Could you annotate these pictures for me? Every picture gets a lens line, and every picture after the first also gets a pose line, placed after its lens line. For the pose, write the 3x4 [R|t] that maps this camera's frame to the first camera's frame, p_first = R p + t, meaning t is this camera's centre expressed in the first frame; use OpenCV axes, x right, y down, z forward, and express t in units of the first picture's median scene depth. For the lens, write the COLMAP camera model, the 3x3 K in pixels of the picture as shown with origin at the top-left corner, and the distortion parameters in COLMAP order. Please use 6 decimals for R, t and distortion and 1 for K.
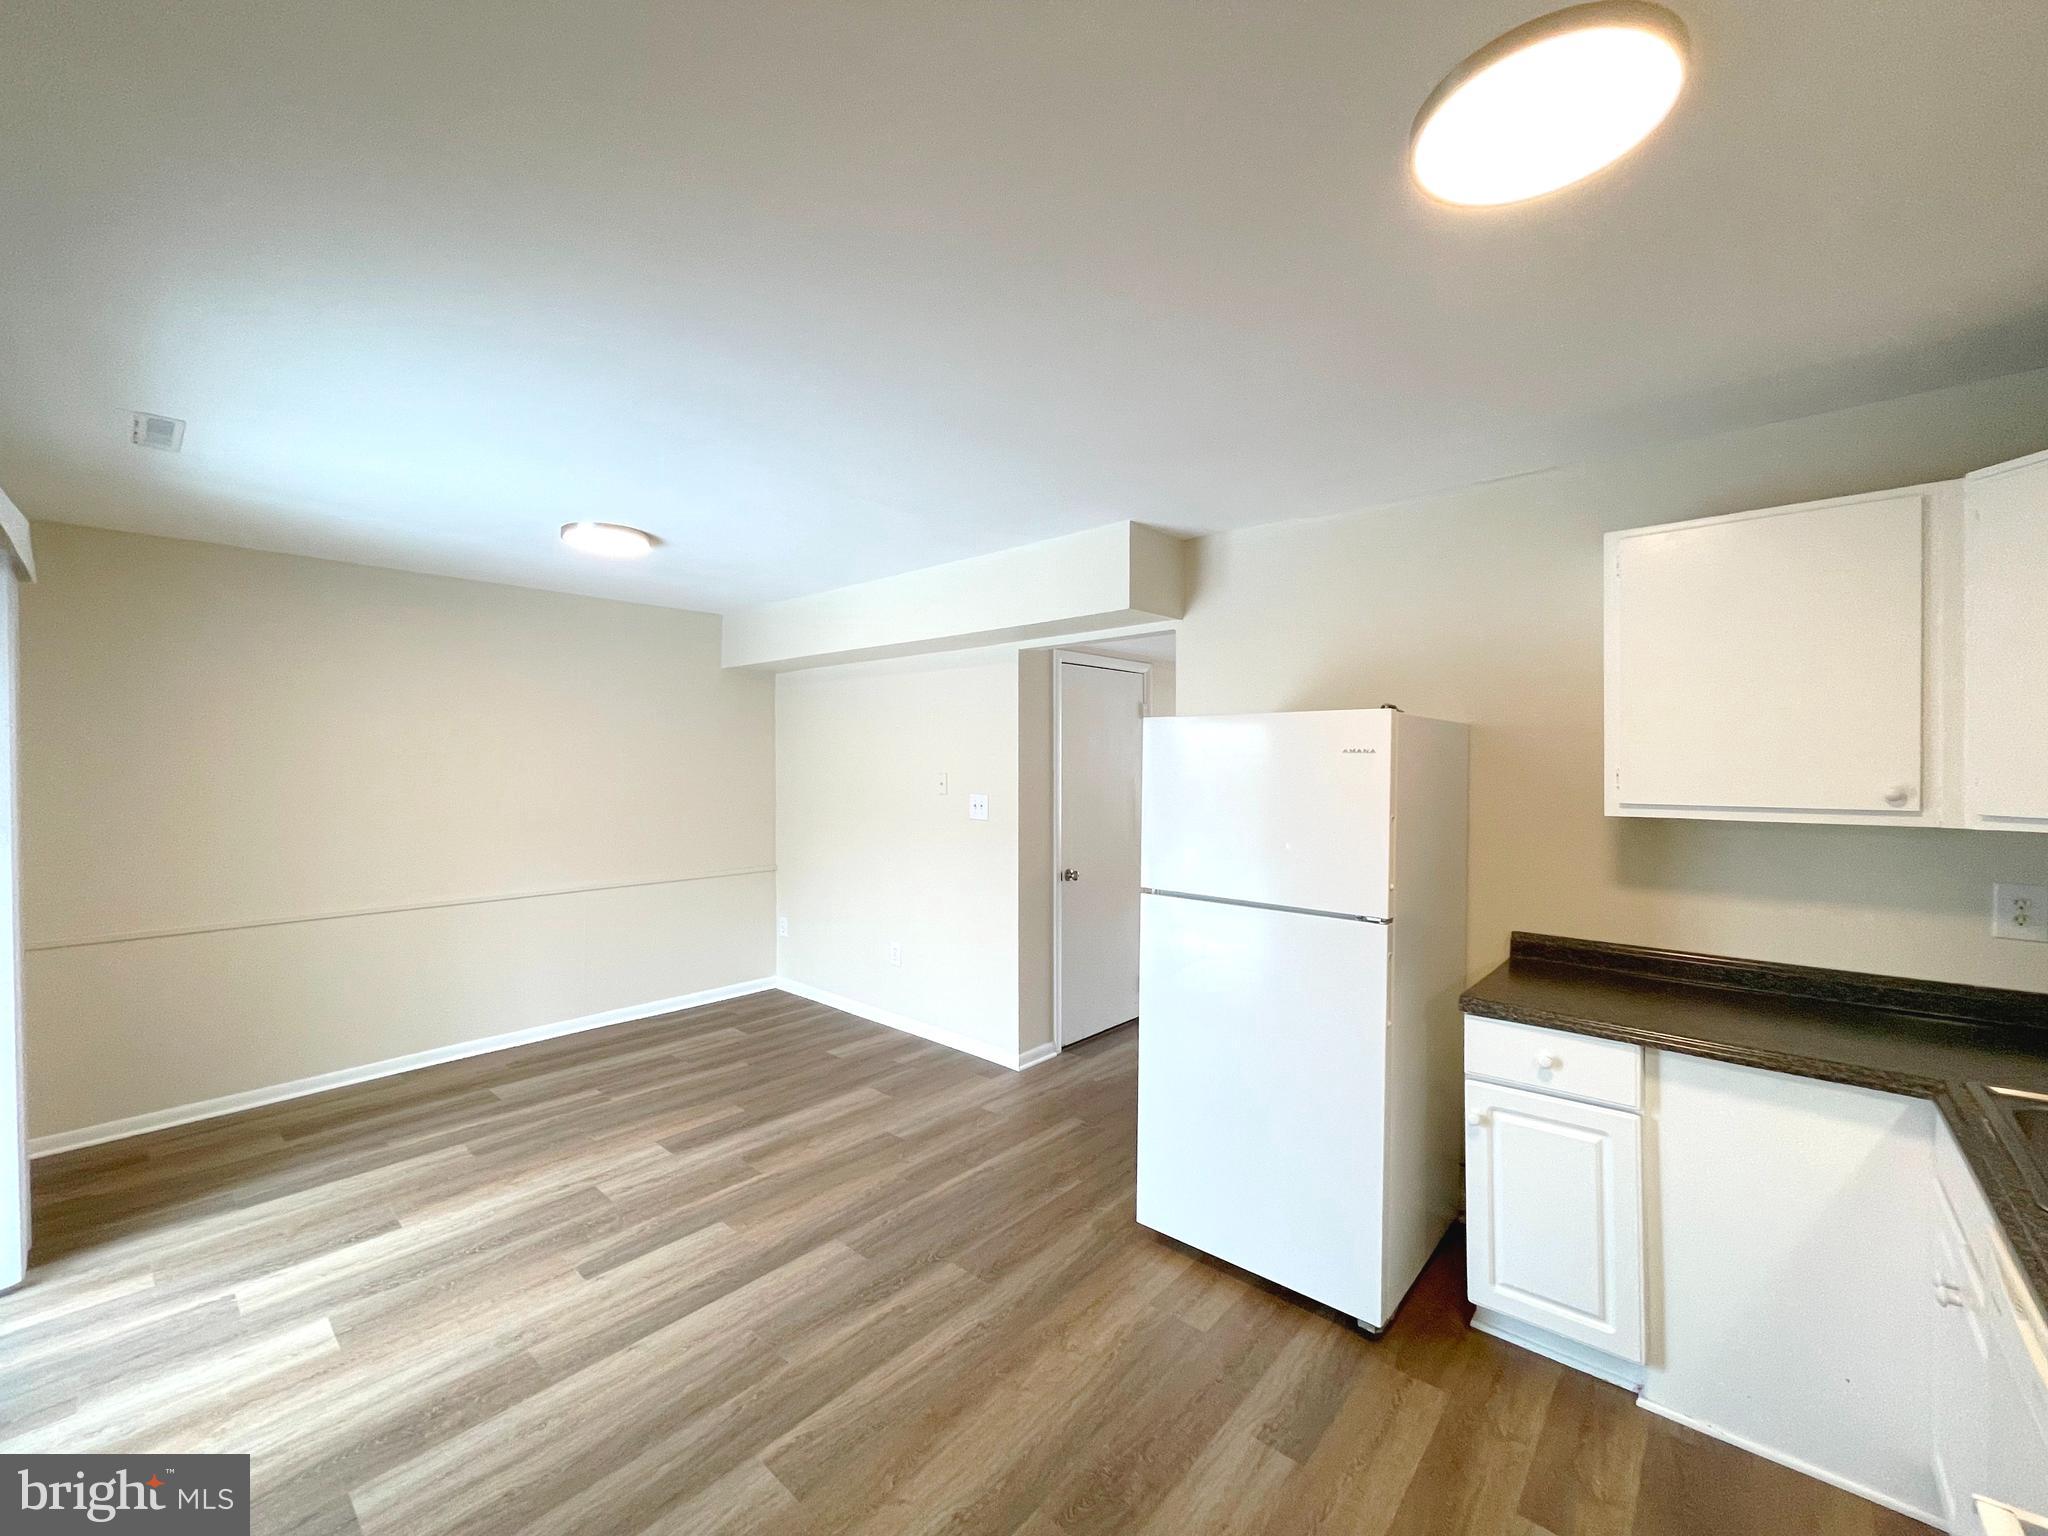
lens RADIAL K [[825.5, 0, 1024.0], [0, 825.5, 768.0], [0, 0, 1]] dist [0.000526, 0.000239]
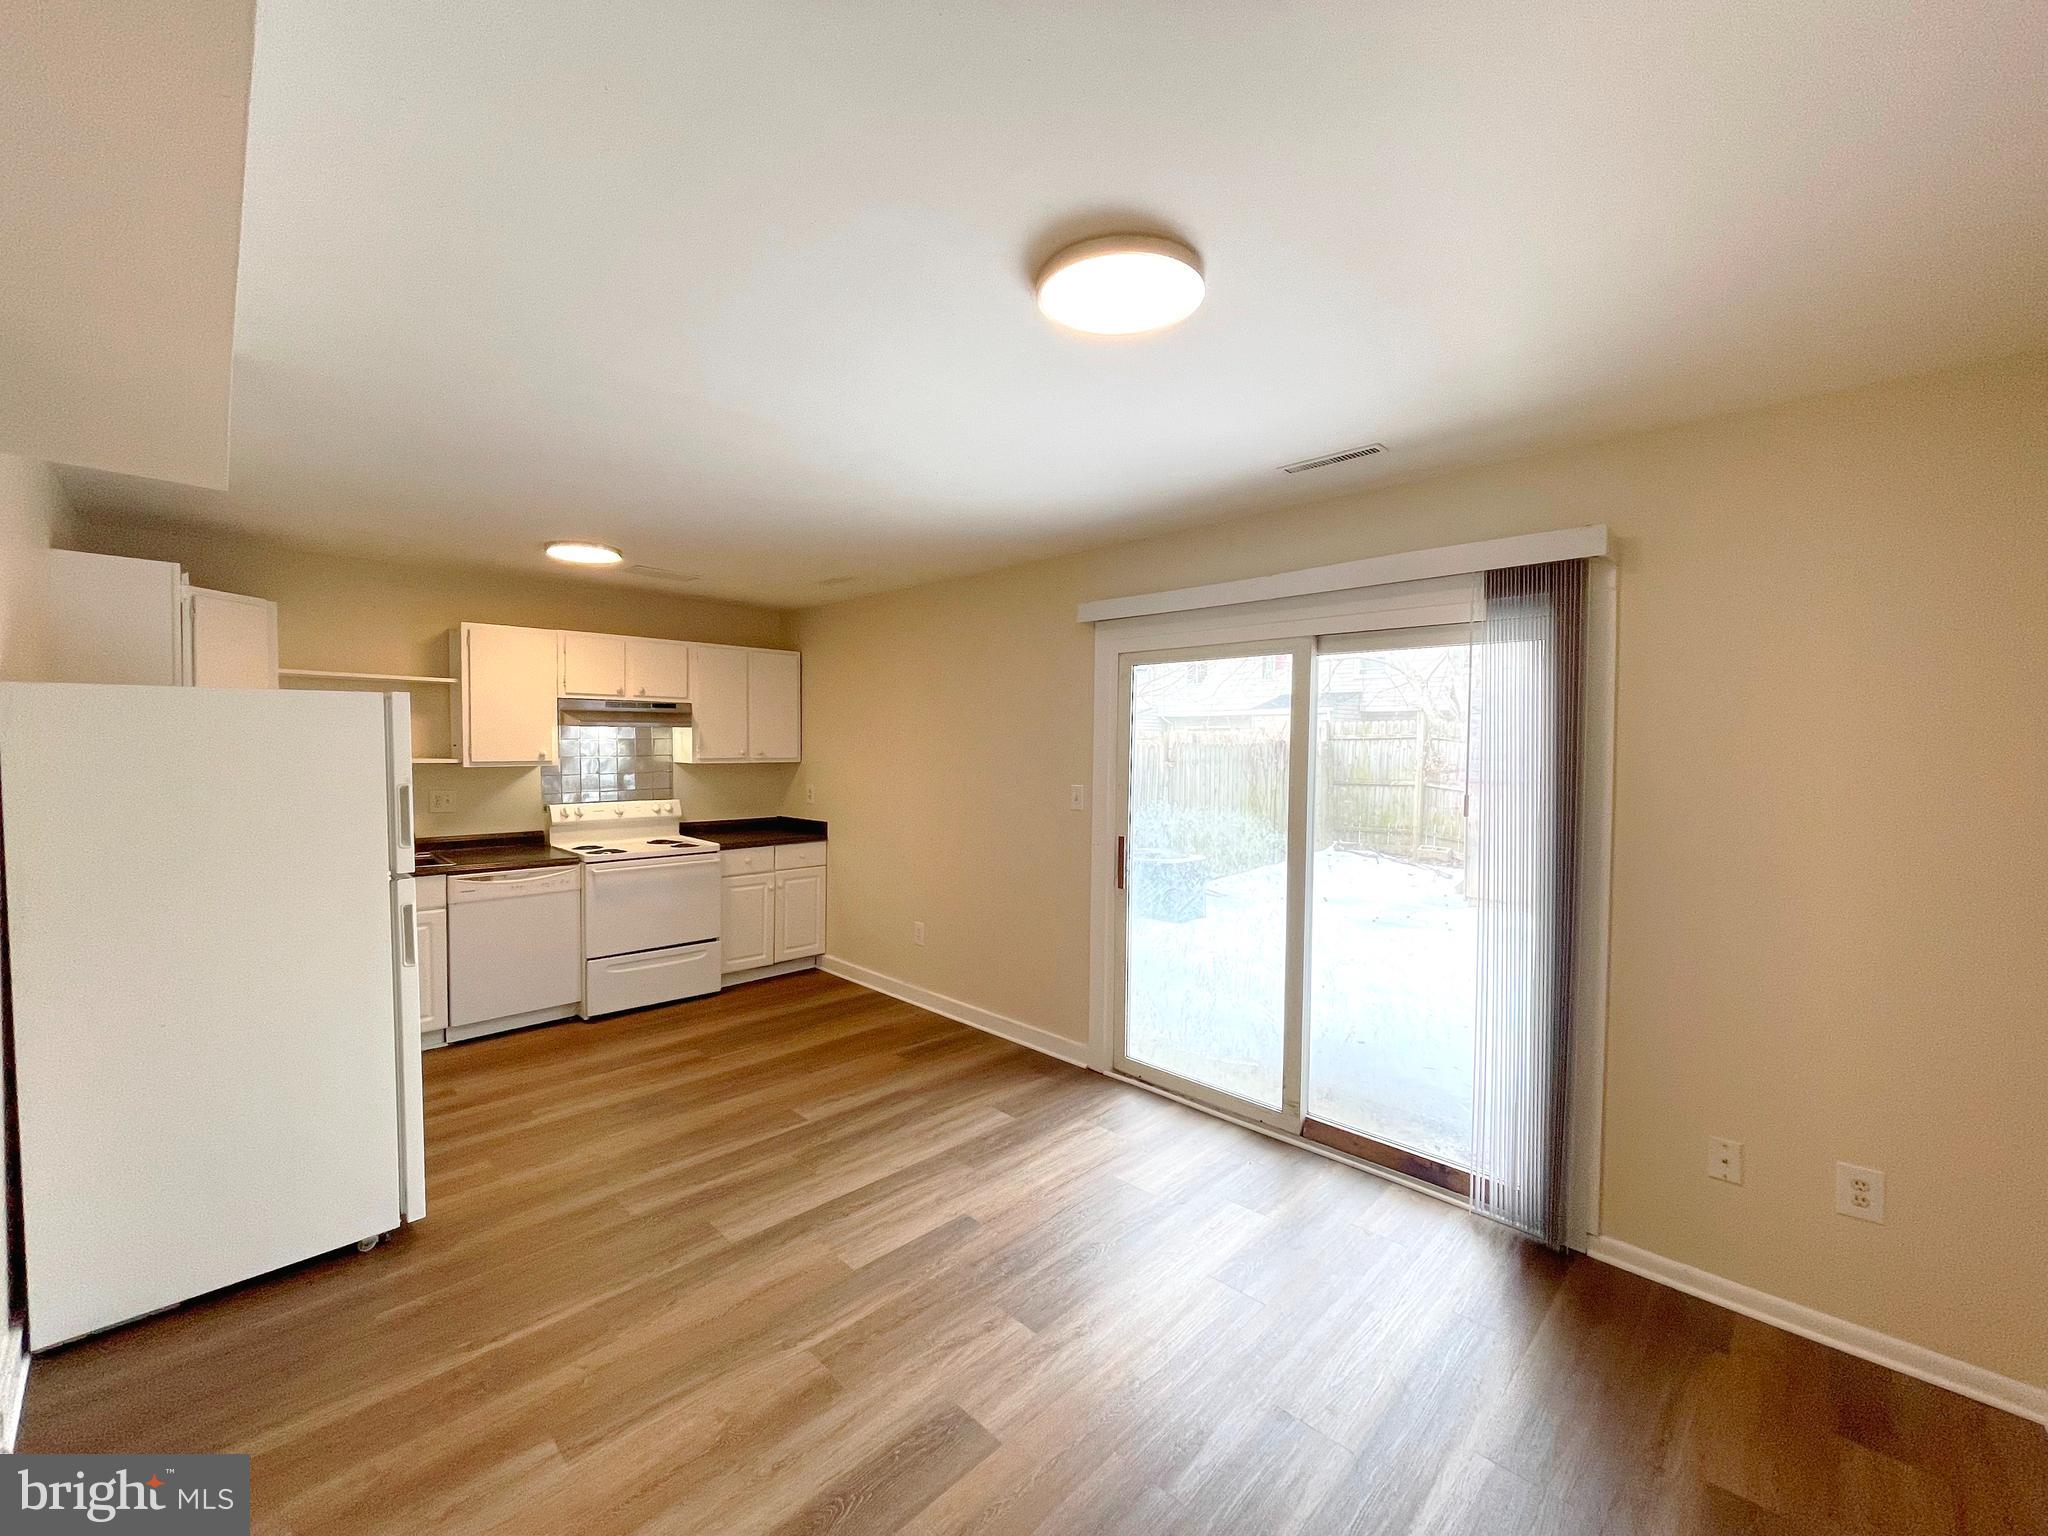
lens RADIAL K [[825.5, 0, 1024.0], [0, 825.5, 768.0], [0, 0, 1]] dist [0.000526, 0.000239]
pose [[-0.998651, -0.013855, 0.050042, -0.619004], [-0.012431, 0.999512, 0.028645, -0.008966], [-0.050415, 0.027984, -0.998336, 1.965656]]
